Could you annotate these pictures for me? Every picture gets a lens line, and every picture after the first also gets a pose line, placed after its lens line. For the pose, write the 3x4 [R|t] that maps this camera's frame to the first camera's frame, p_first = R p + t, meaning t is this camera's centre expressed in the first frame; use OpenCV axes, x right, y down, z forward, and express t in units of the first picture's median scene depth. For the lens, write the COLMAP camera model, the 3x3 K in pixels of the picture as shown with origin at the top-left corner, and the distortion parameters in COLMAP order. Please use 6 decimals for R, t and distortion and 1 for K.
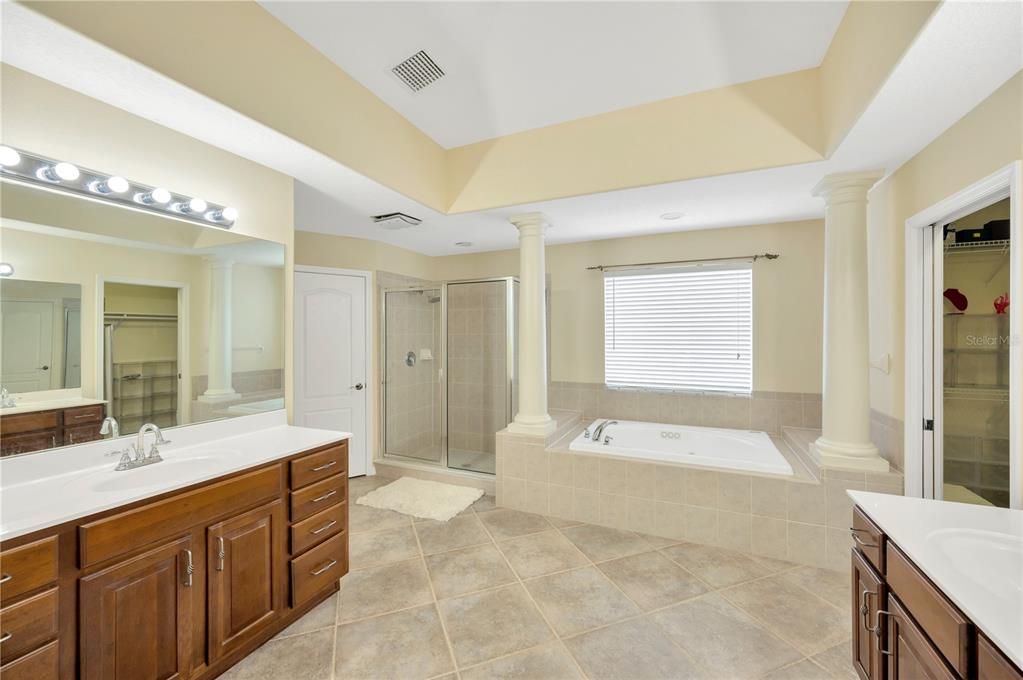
lens RADIAL K [[408.6, 0, 512.3], [0, 408.6, 334.4], [0, 0, 1]] dist [-0.000176, -0.000030]
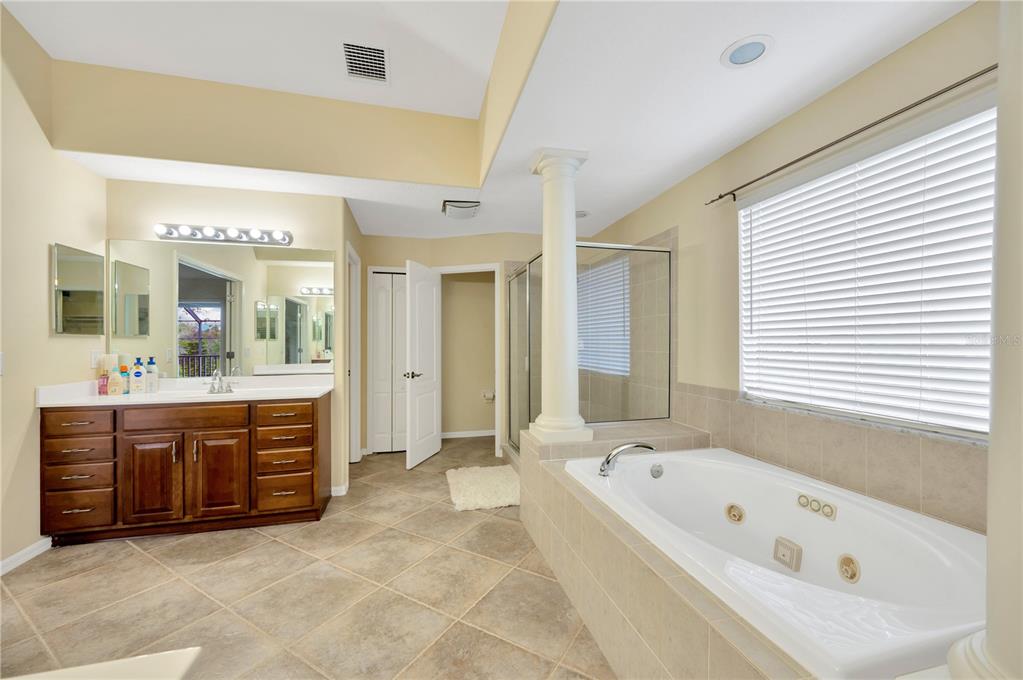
lens RADIAL K [[402.6, 0, 514.1], [0, 402.6, 342.1], [0, 0, 1]] dist [-0.001535, 0.000057]
pose [[0.615300, -0.002974, -0.788287, 0.703352], [0.006431, 0.999979, 0.001246, 0.067586], [0.788267, -0.005836, 0.615306, 0.560793]]
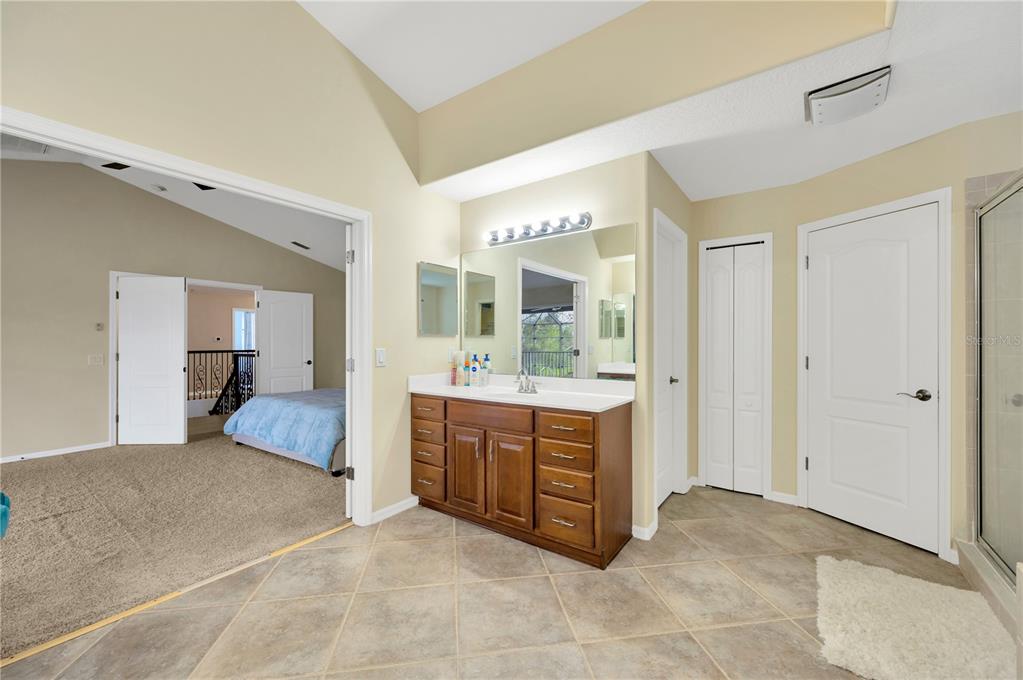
lens RADIAL K [[402.6, 0, 514.1], [0, 402.6, 342.1], [0, 0, 1]] dist [-0.001535, 0.000057]
pose [[-0.210282, 0.000456, -0.977641, 0.425665], [0.007231, 0.999973, -0.001089, 0.068843], [0.977614, -0.007298, -0.210280, 0.778492]]
